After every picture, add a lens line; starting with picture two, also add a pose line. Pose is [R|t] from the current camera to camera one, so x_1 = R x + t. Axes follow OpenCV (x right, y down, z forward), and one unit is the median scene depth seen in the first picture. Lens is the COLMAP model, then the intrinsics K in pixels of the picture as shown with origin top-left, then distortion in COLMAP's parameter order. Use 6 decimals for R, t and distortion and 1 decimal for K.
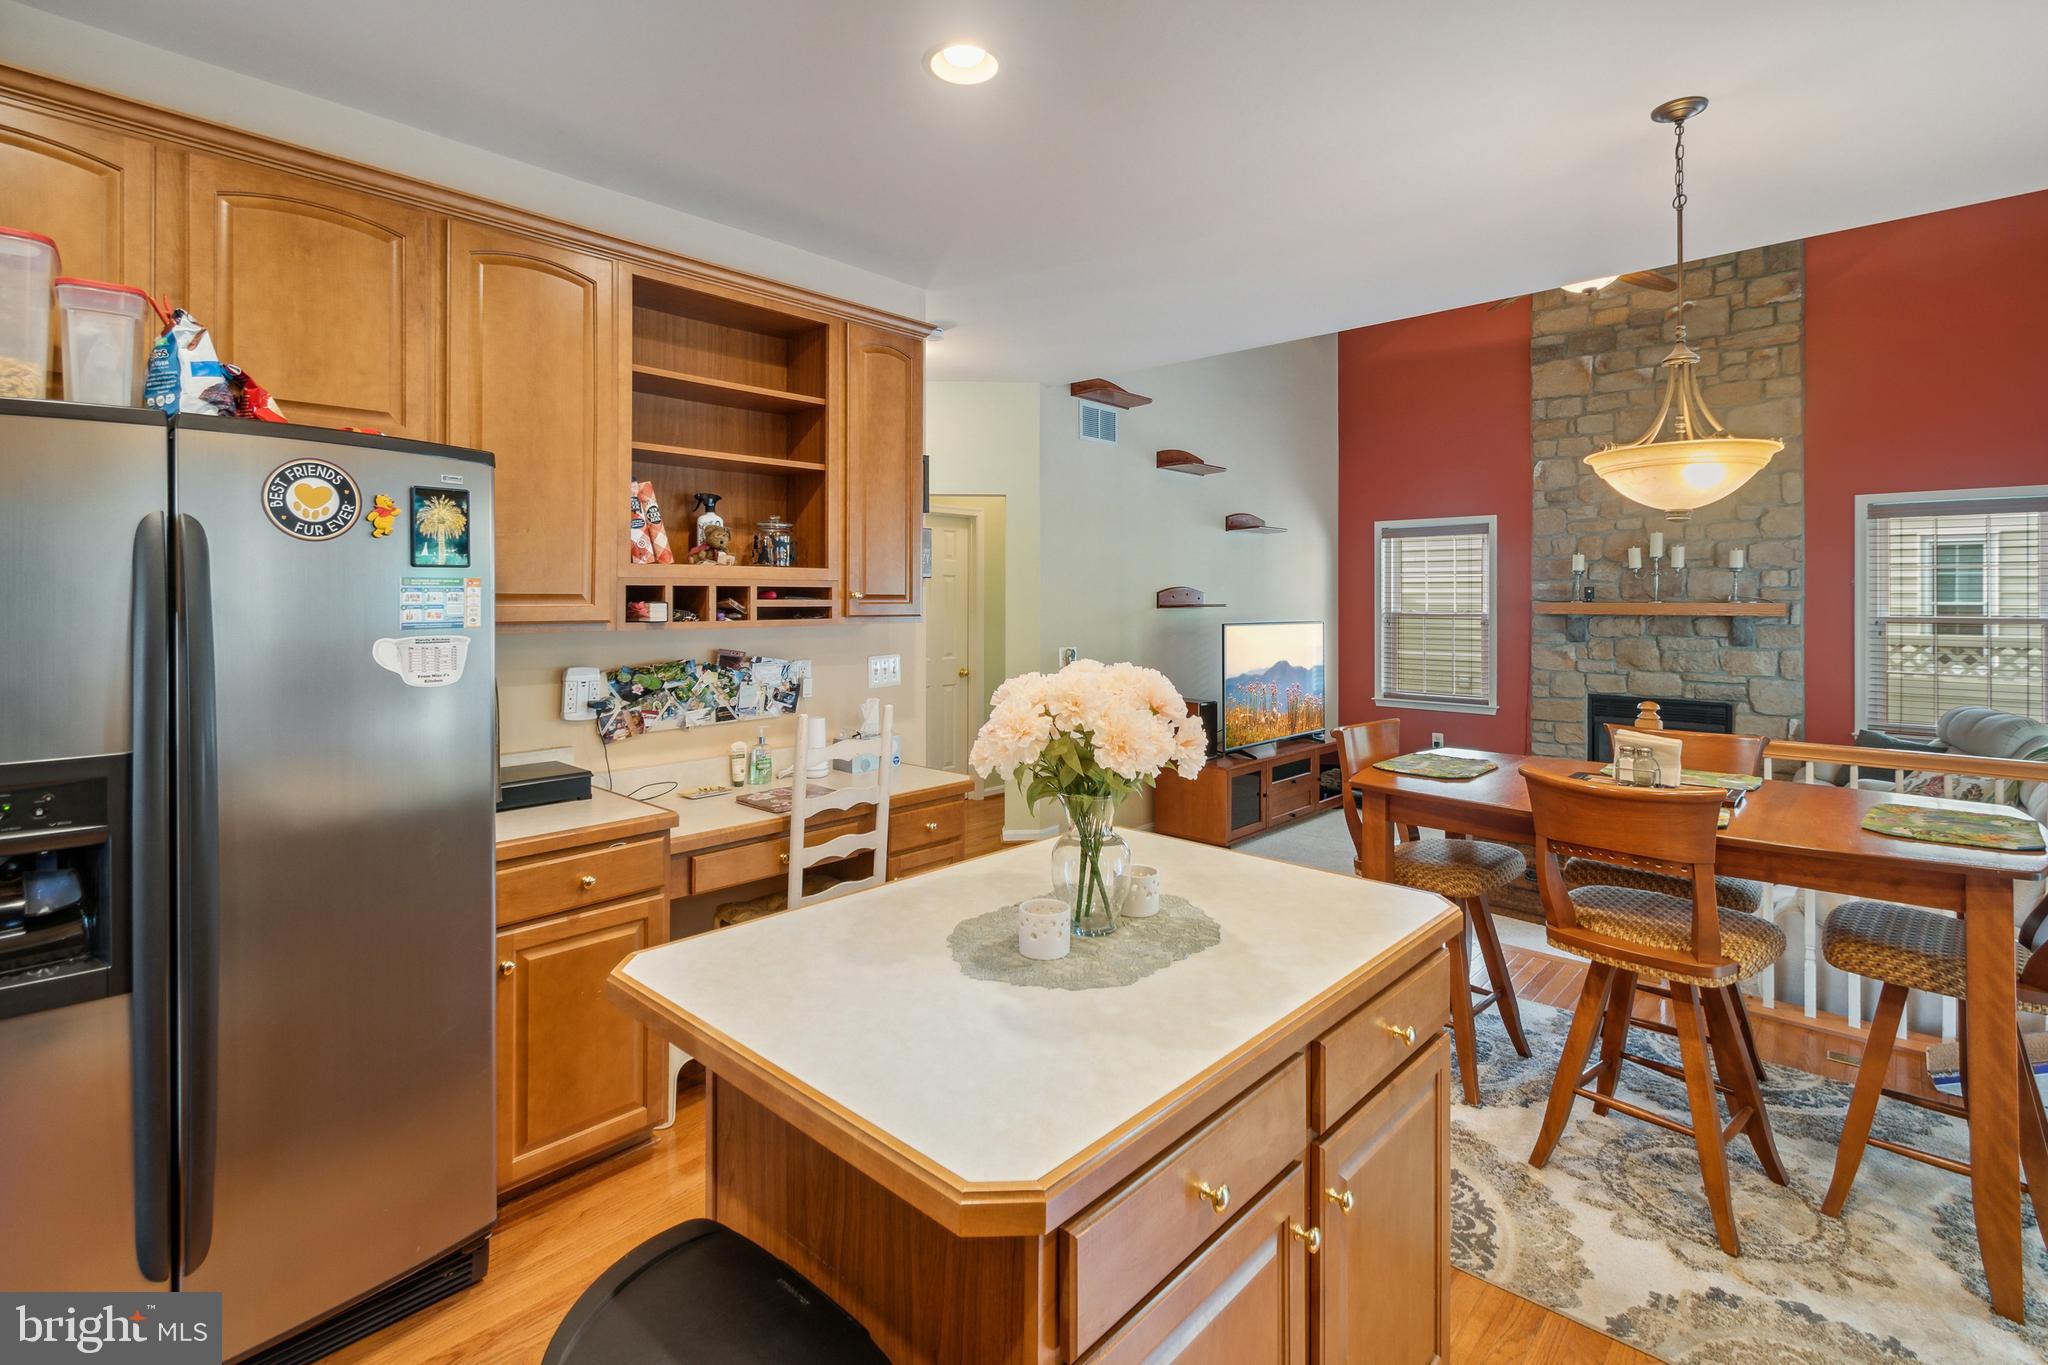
lens RADIAL K [[958.3, 0, 1022.0], [0, 958.3, 602.7], [0, 0, 1]] dist [-0.002282, -0.000518]
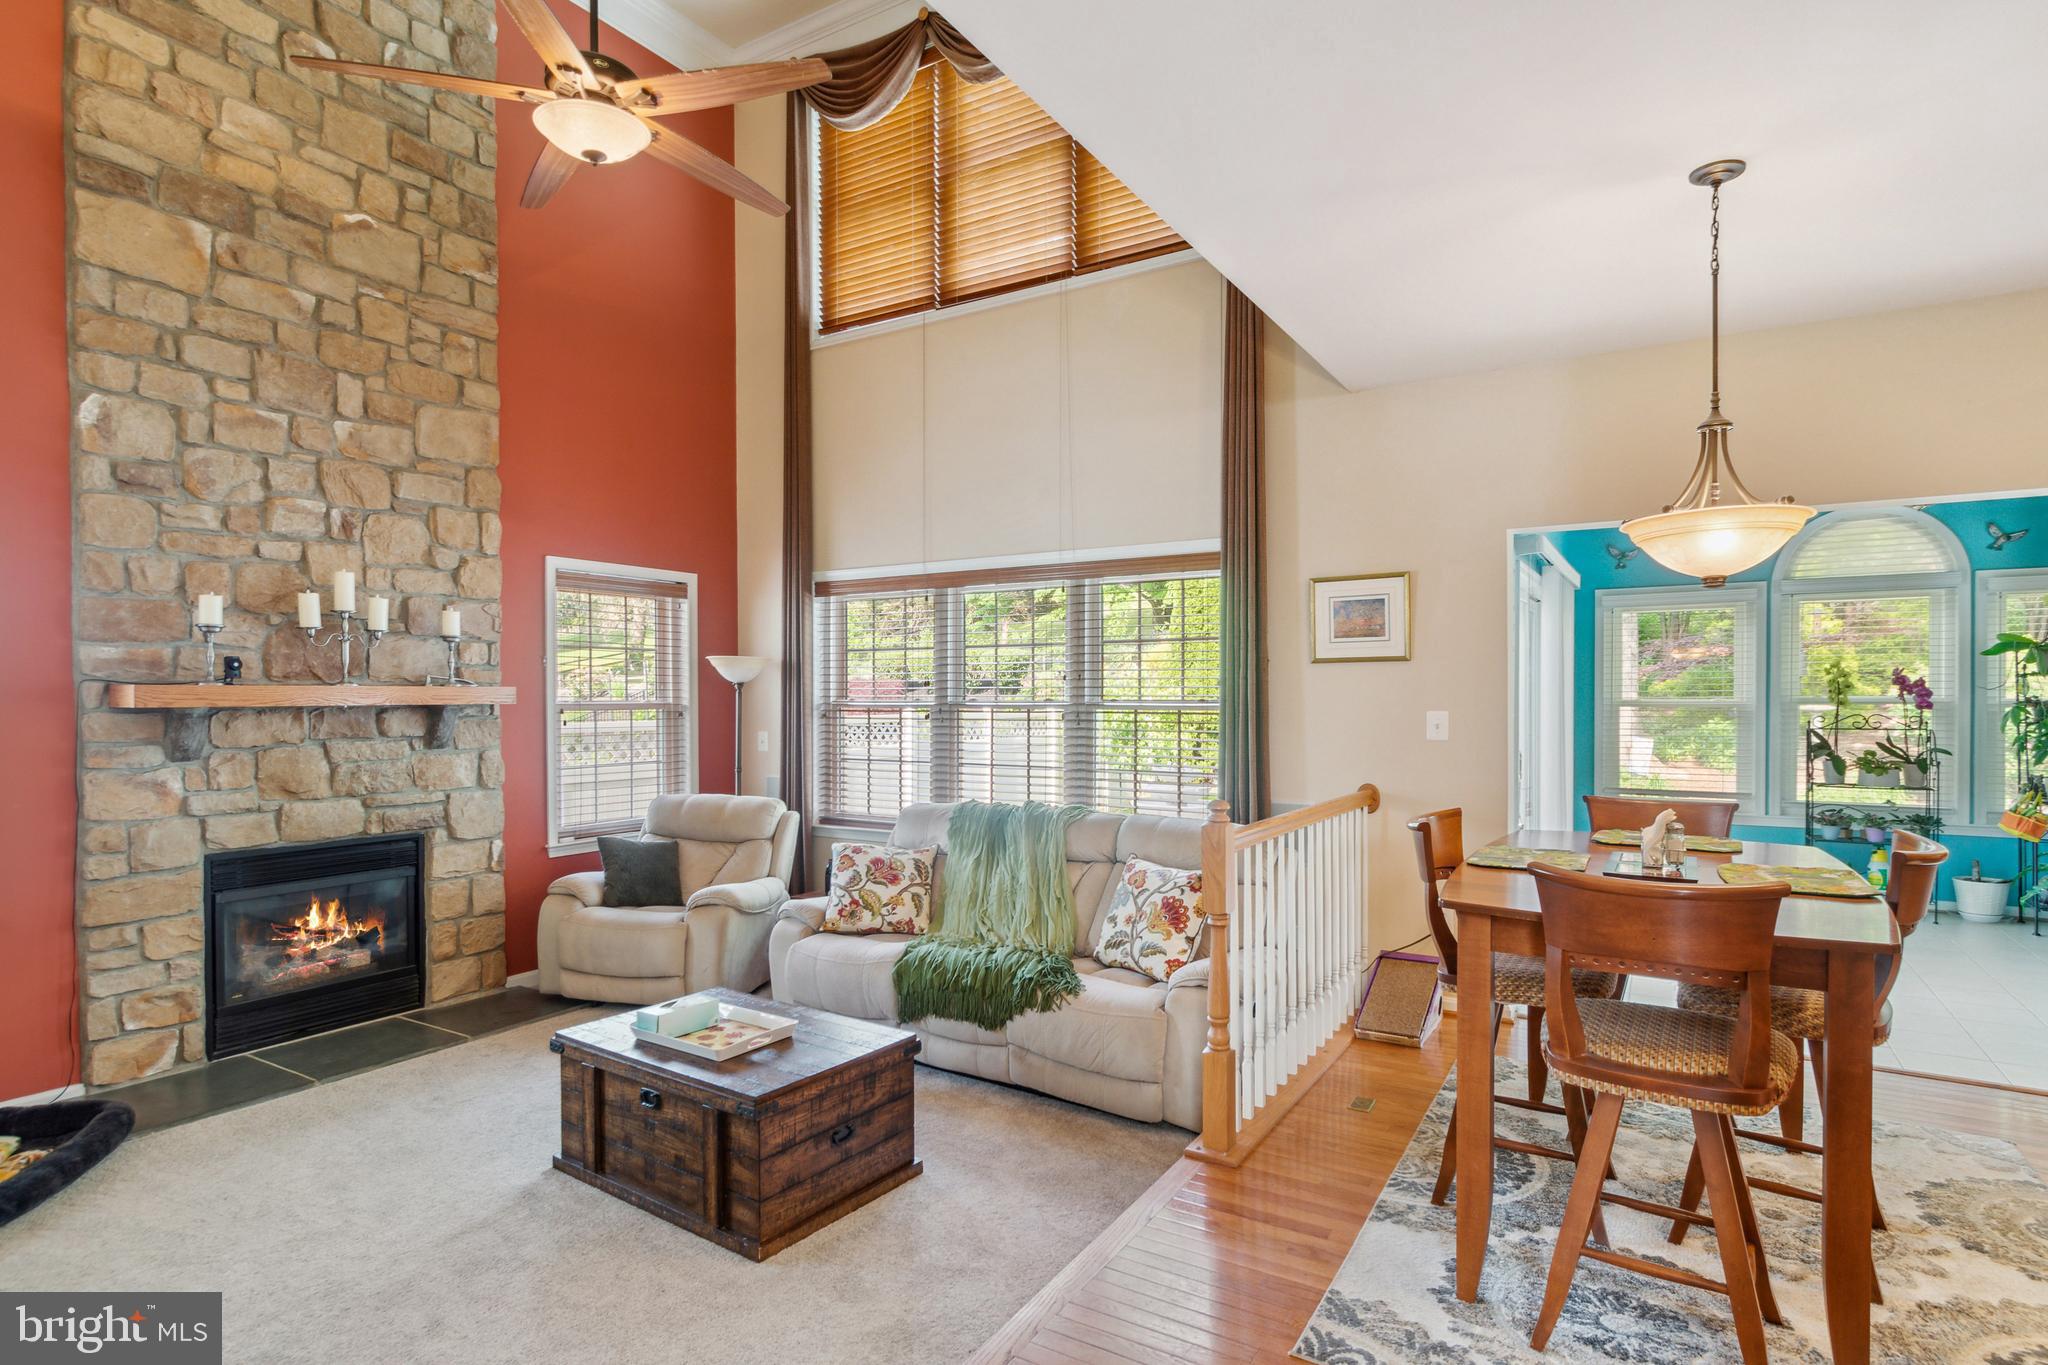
lens RADIAL K [[1040.4, 0, 1052.6], [0, 1040.4, 706.9], [0, 0, 1]] dist [0.000580, -0.000067]
pose [[-0.208880, -0.012011, 0.977867, -0.089381], [0.006313, 0.999887, 0.013630, 0.007756], [-0.977921, 0.009020, -0.208781, 0.732814]]
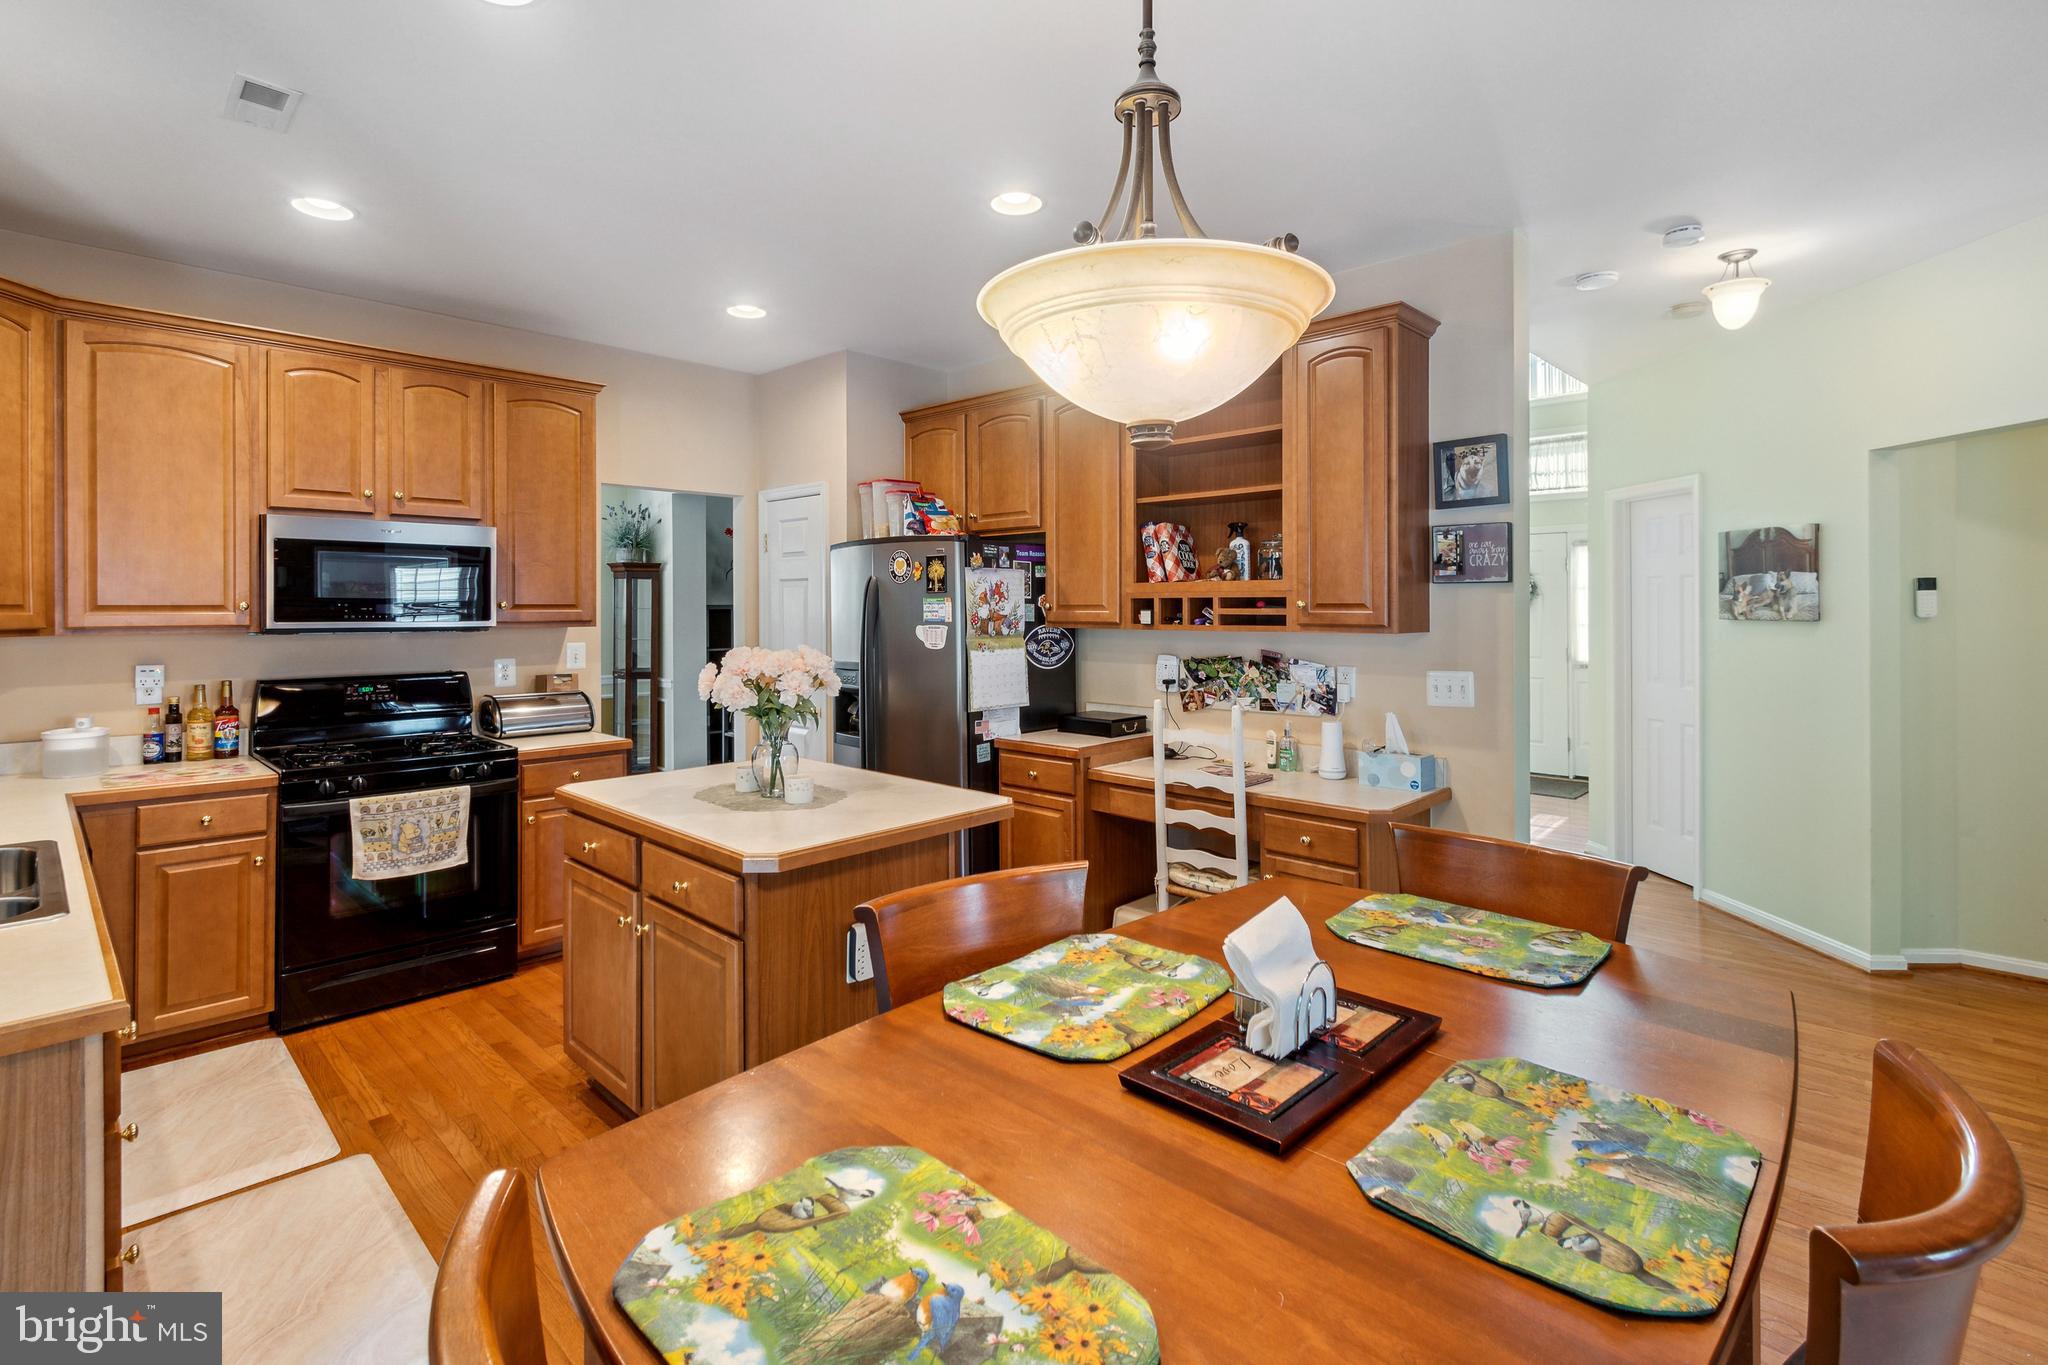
lens RADIAL K [[958.3, 0, 1022.0], [0, 958.3, 602.7], [0, 0, 1]] dist [-0.002282, -0.000518]
pose [[-0.021240, -0.004090, -0.999766, 0.445458], [-0.003749, 0.999985, -0.004011, -0.002173], [0.999767, 0.003663, -0.021255, 0.364968]]
